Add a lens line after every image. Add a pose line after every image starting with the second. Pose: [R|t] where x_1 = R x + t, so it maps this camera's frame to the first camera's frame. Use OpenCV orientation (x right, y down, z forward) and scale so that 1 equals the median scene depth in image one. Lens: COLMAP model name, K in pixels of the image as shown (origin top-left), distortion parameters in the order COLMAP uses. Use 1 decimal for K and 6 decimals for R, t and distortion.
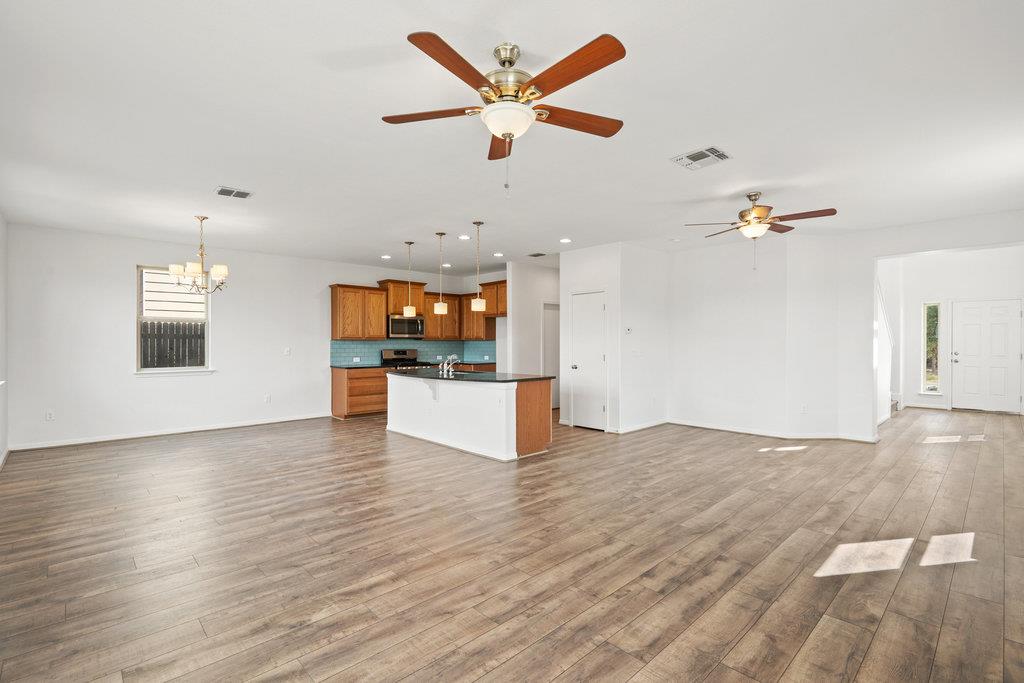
lens RADIAL K [[469.3, 0, 502.6], [0, 469.3, 345.2], [0, 0, 1]] dist [-0.001619, -0.003875]
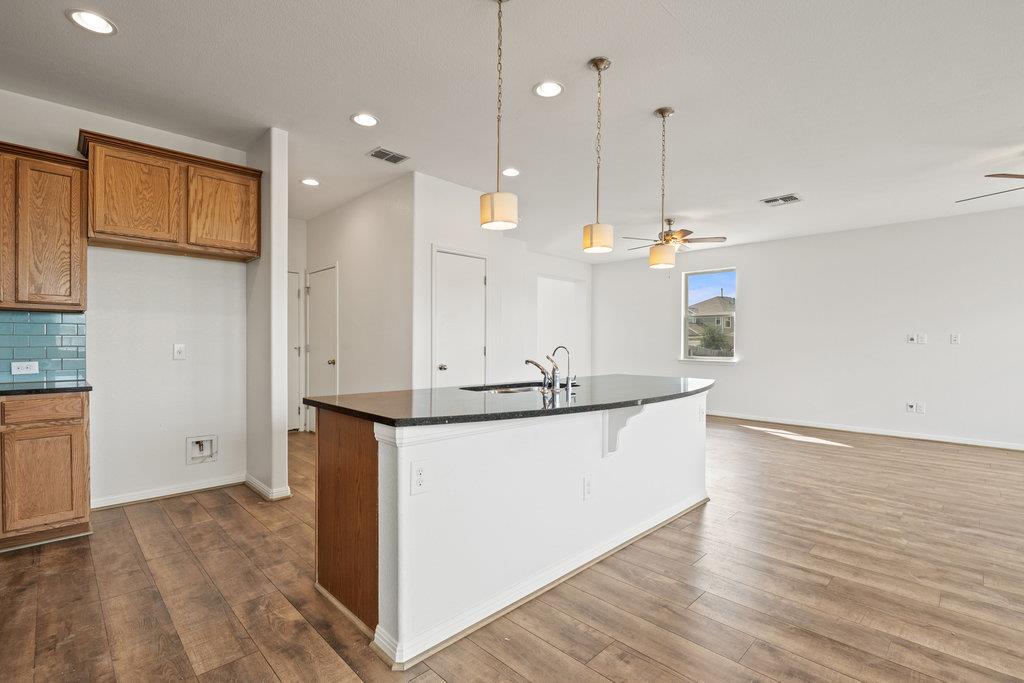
lens RADIAL K [[469.3, 0, 511.6], [0, 469.3, 347.6], [0, 0, 1]] dist [-0.001619, -0.003875]
pose [[-0.033551, -0.008599, 0.999400, -0.614792], [-0.000387, 0.999963, 0.008591, 0.019274], [-0.999437, -0.000099, -0.033553, 1.196982]]
